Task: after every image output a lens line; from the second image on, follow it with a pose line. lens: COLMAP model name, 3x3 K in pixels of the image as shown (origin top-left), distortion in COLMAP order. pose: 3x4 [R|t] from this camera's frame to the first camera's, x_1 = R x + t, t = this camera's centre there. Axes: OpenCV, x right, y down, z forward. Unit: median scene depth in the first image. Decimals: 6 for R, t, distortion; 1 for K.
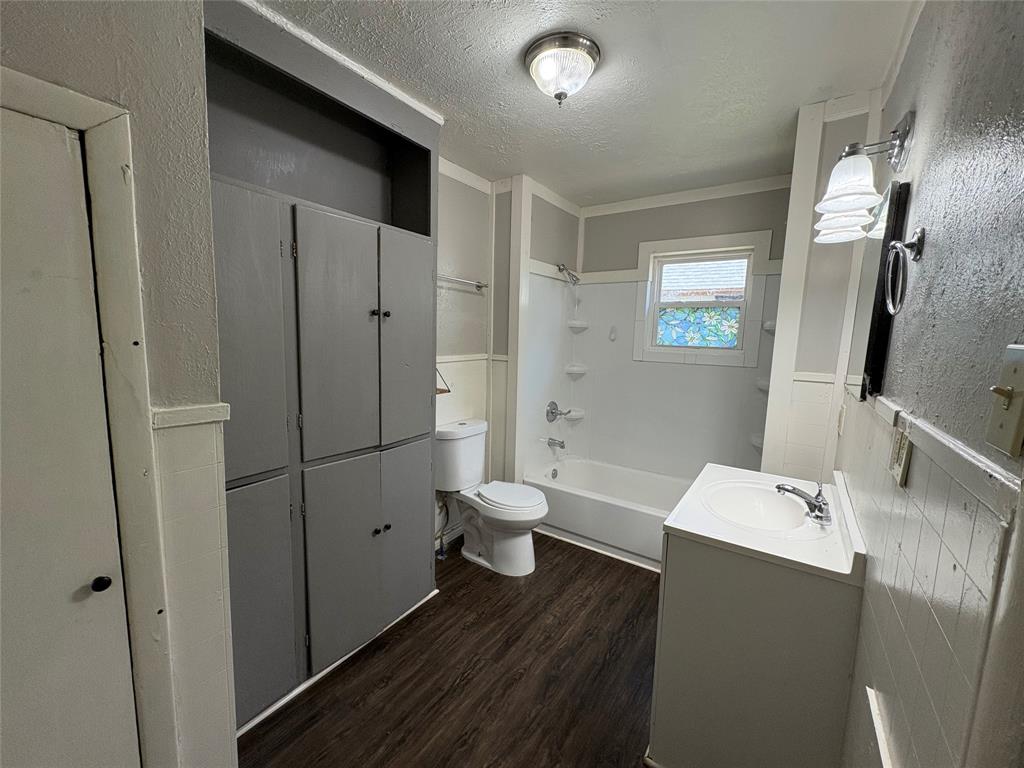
lens RADIAL K [[406.5, 0, 512.1], [0, 406.5, 384.1], [0, 0, 1]] dist [0.000440, -0.001053]
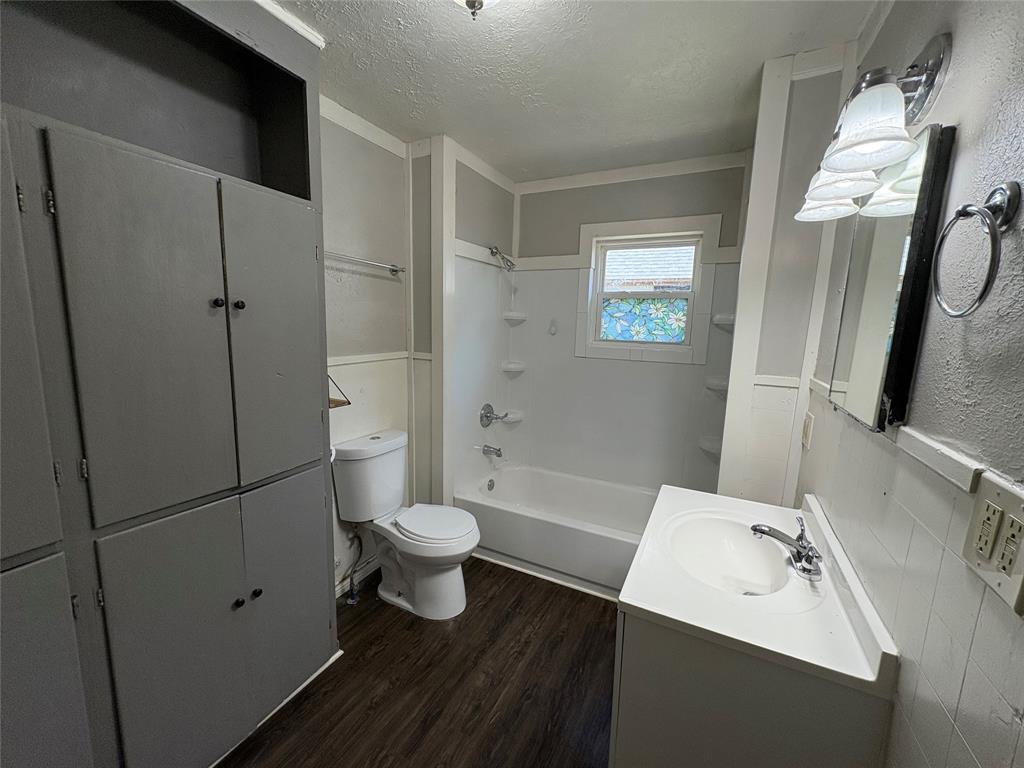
lens RADIAL K [[406.5, 0, 512.8], [0, 406.5, 383.8], [0, 0, 1]] dist [0.000440, -0.001053]
pose [[0.990586, -0.018842, 0.135590, 0.059295], [0.015158, 0.999489, 0.028150, -0.041649], [-0.136051, -0.025830, 0.990365, 0.199756]]
